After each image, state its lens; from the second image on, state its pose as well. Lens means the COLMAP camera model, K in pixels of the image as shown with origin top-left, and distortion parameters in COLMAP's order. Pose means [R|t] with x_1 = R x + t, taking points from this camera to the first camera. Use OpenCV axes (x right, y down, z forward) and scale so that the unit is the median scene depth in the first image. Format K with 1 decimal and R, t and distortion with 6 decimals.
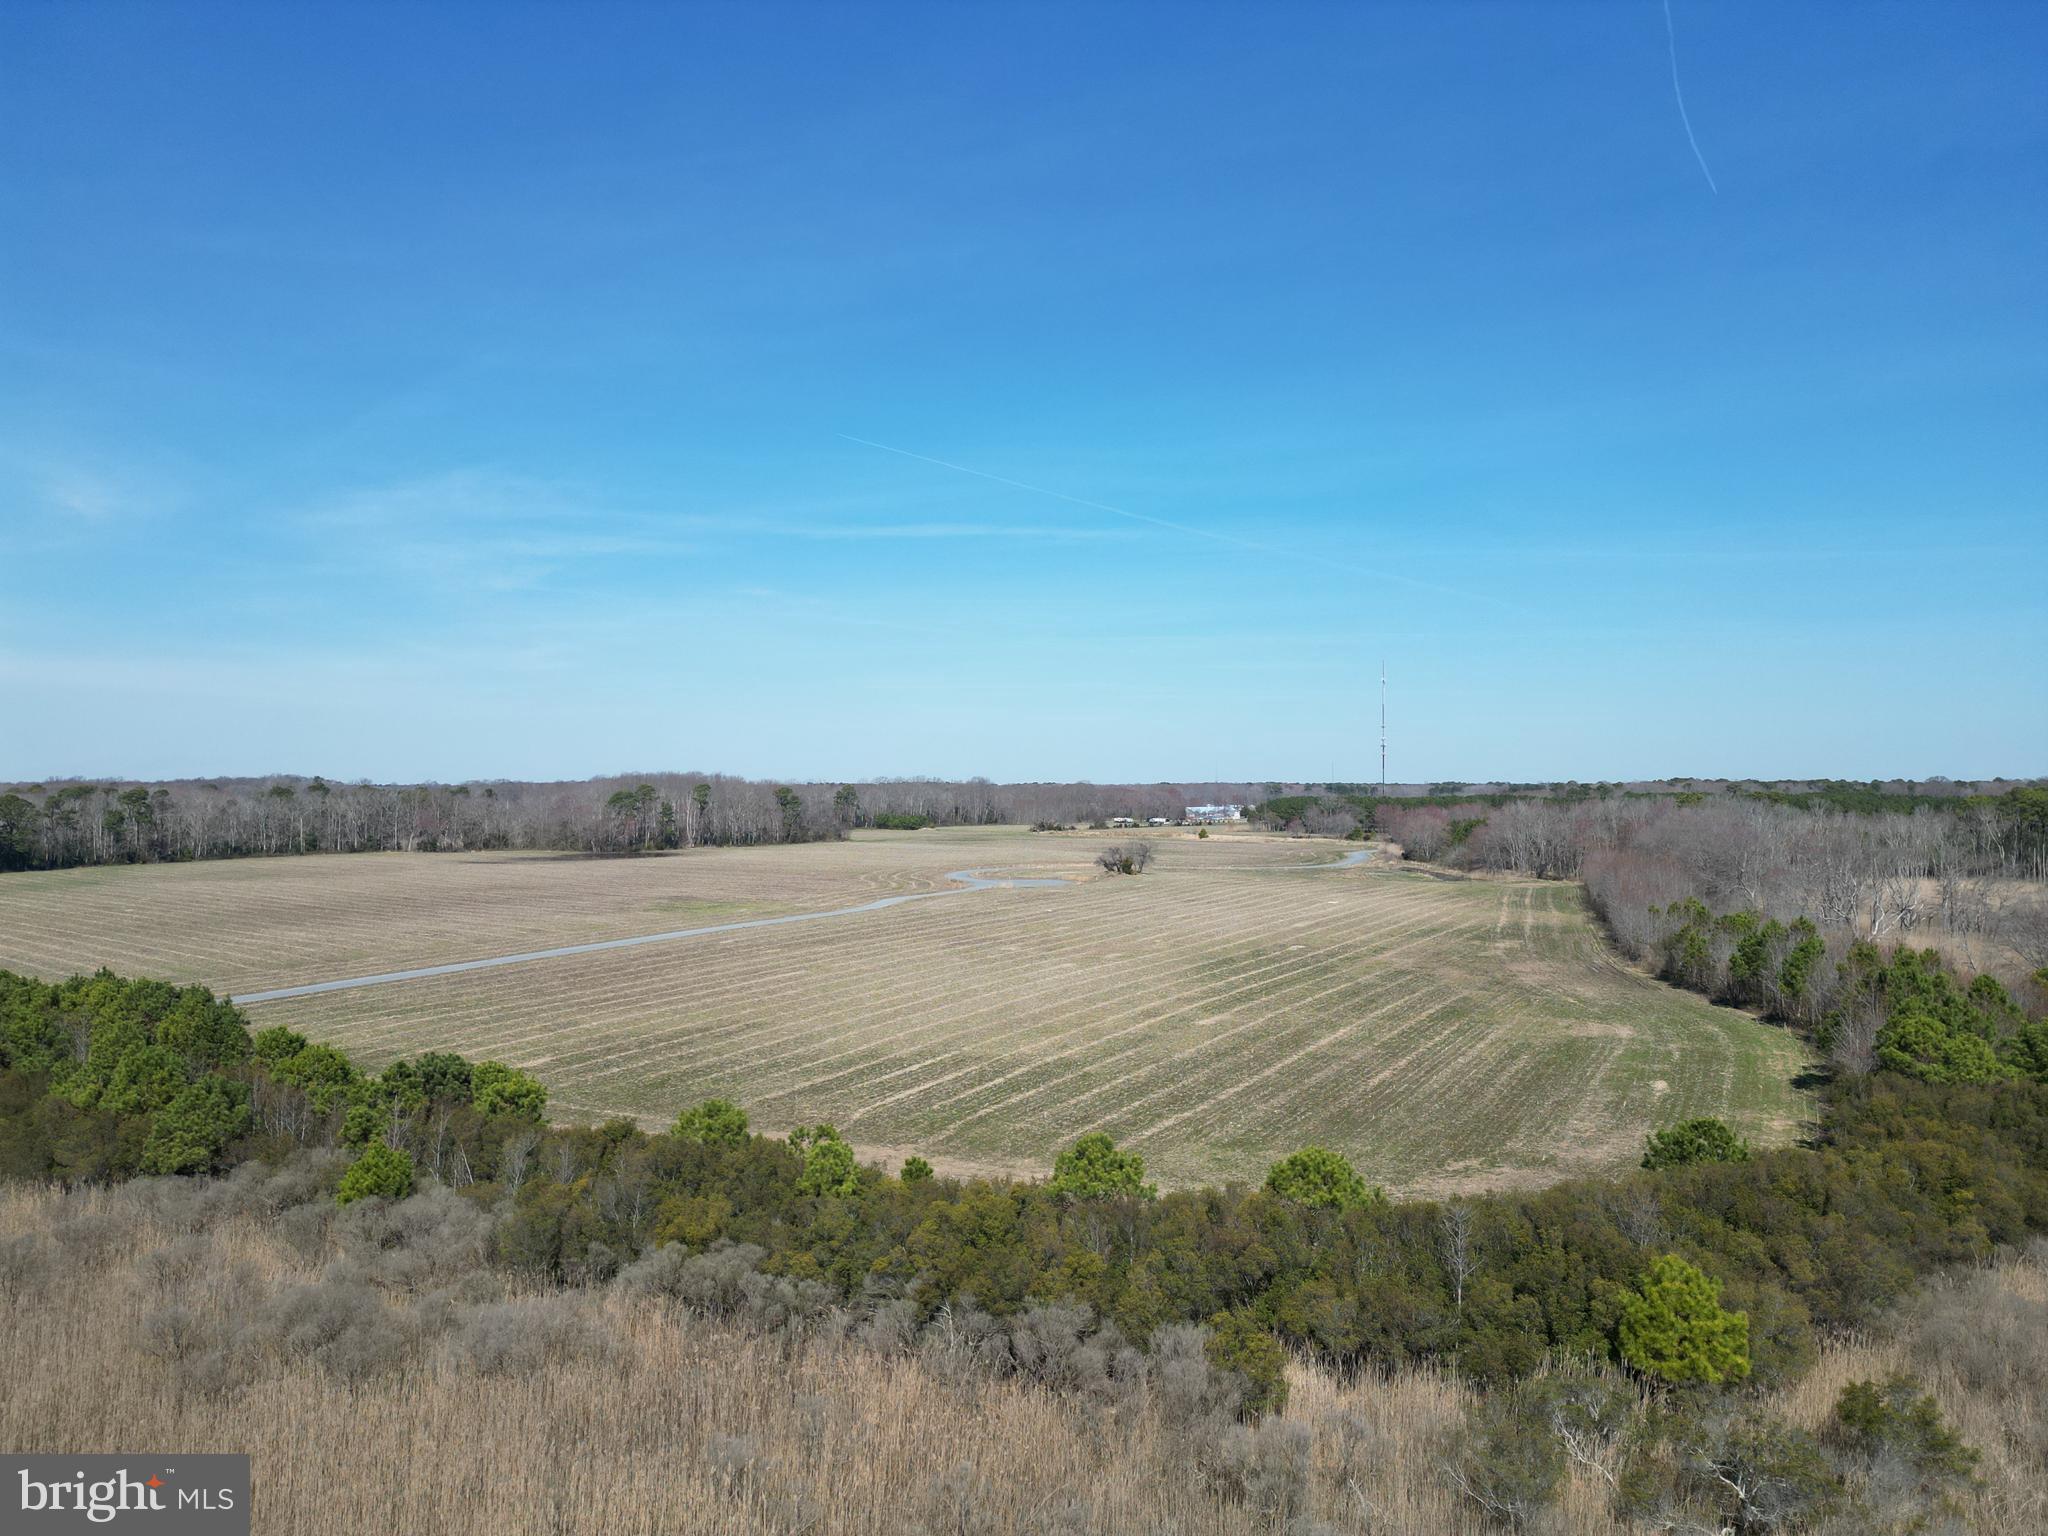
lens RADIAL K [[1651.4, 0, 1028.6], [0, 1651.4, 768.2], [0, 0, 1]] dist [0.083178, -0.072138]
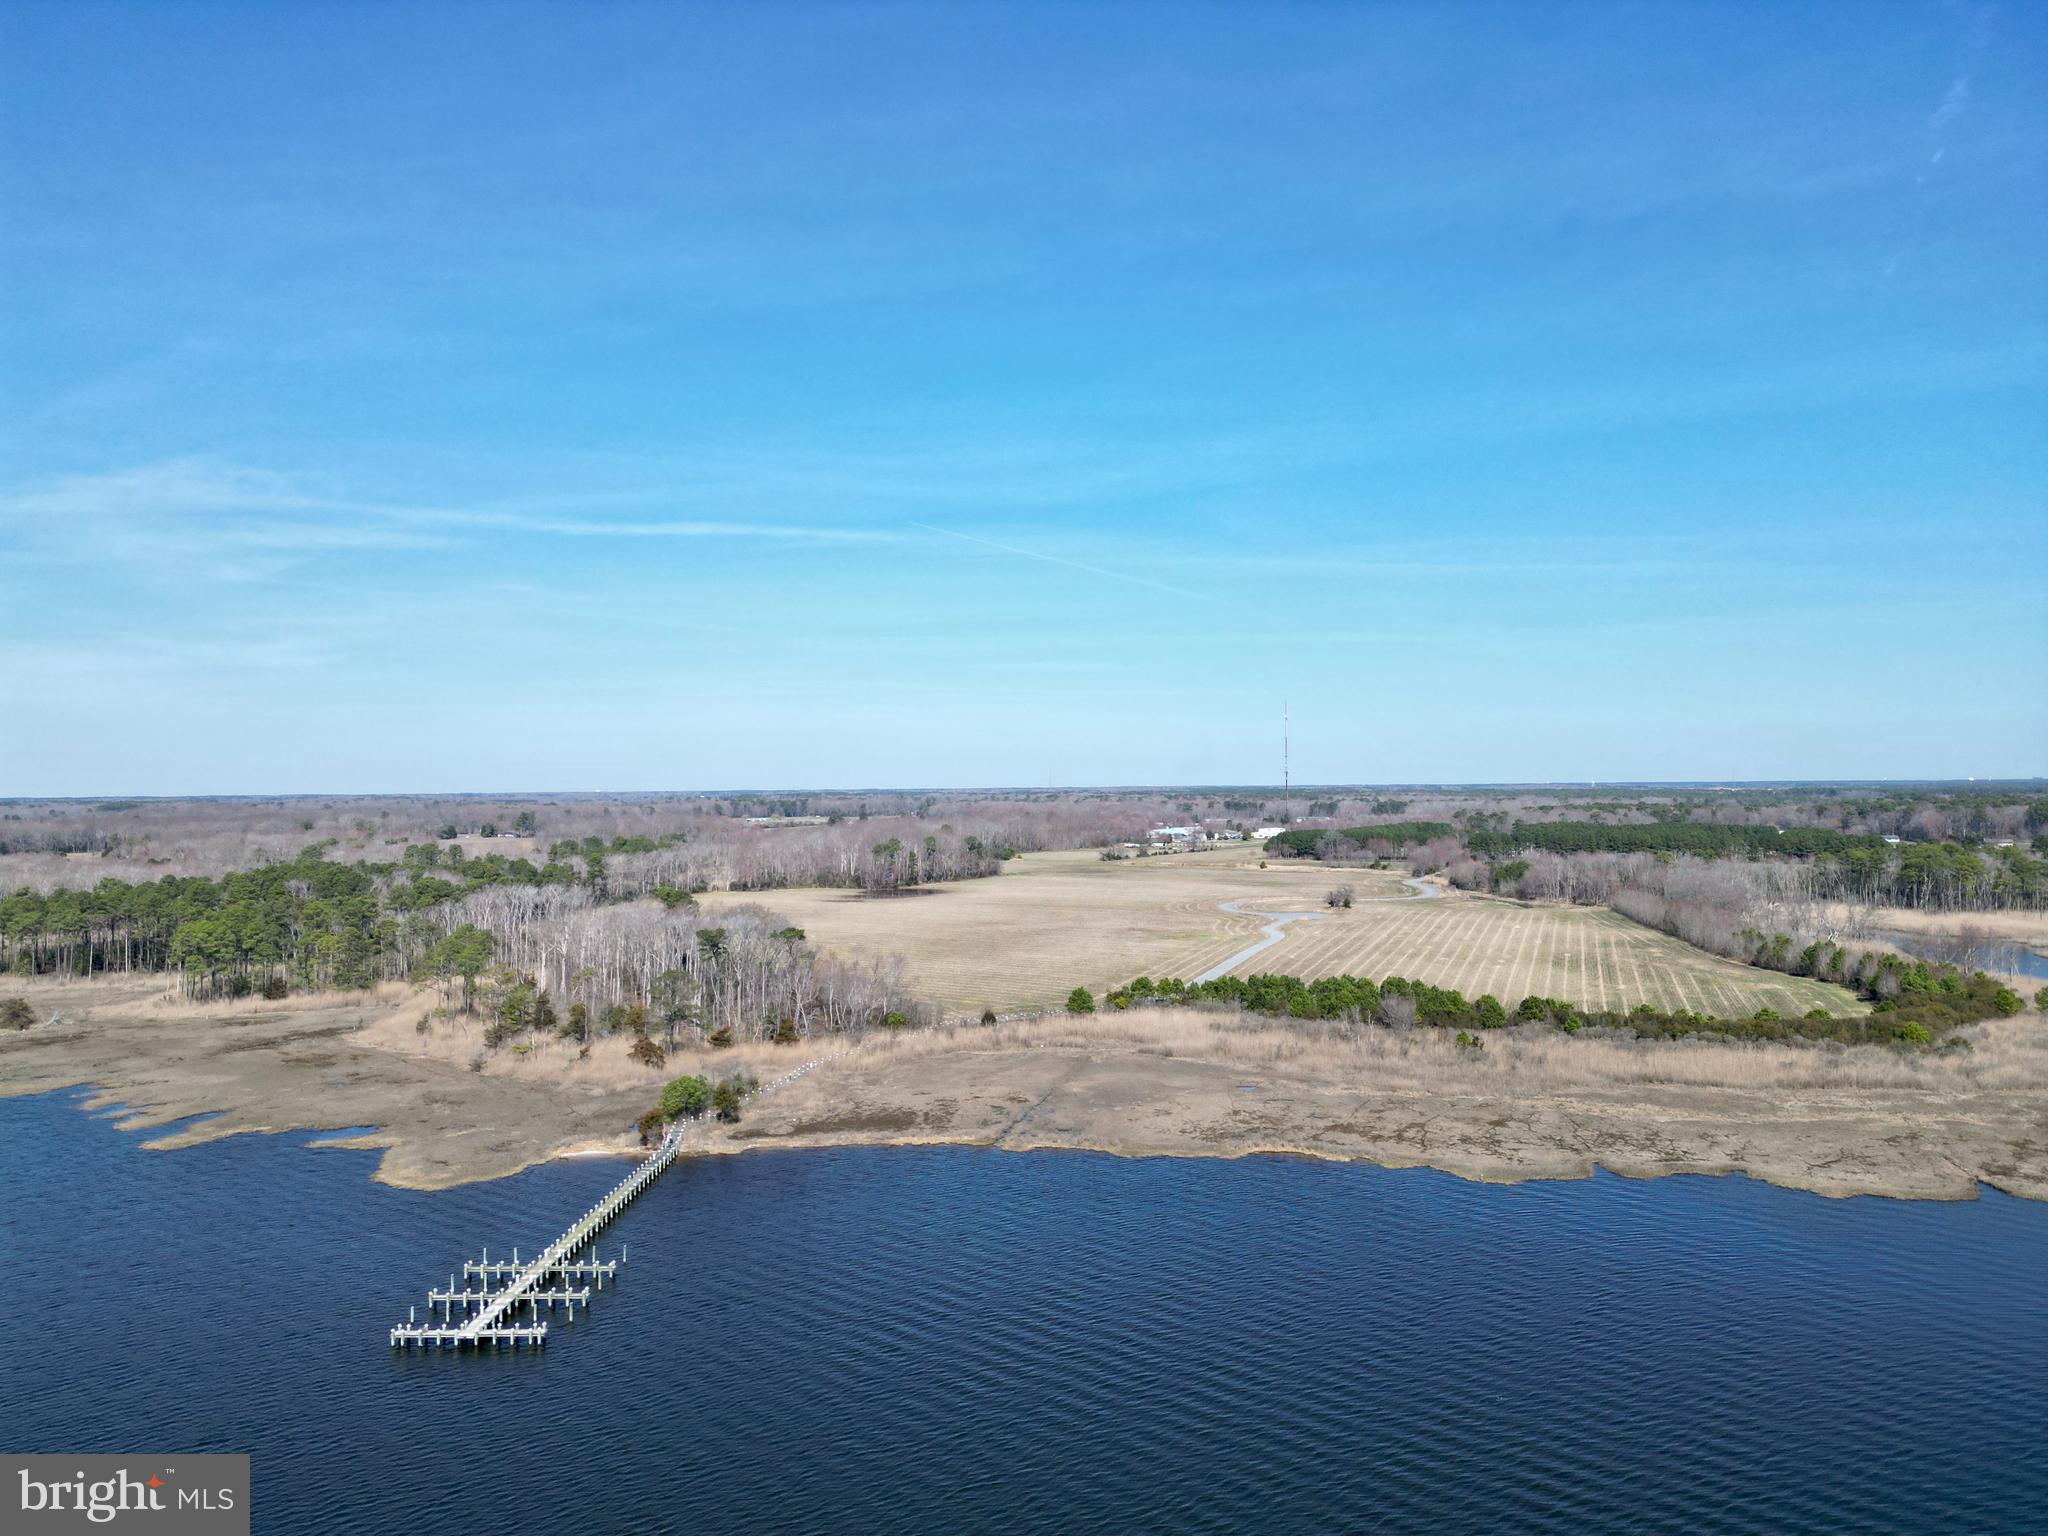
lens RADIAL K [[1651.4, 0, 1006.7], [0, 1651.4, 761.8], [0, 0, 1]] dist [0.083178, -0.072138]
pose [[0.990991, -0.012154, 0.133373, -0.863739], [0.012315, 0.999924, -0.000383, -0.146734], [-0.133358, 0.002022, 0.991066, -1.040330]]
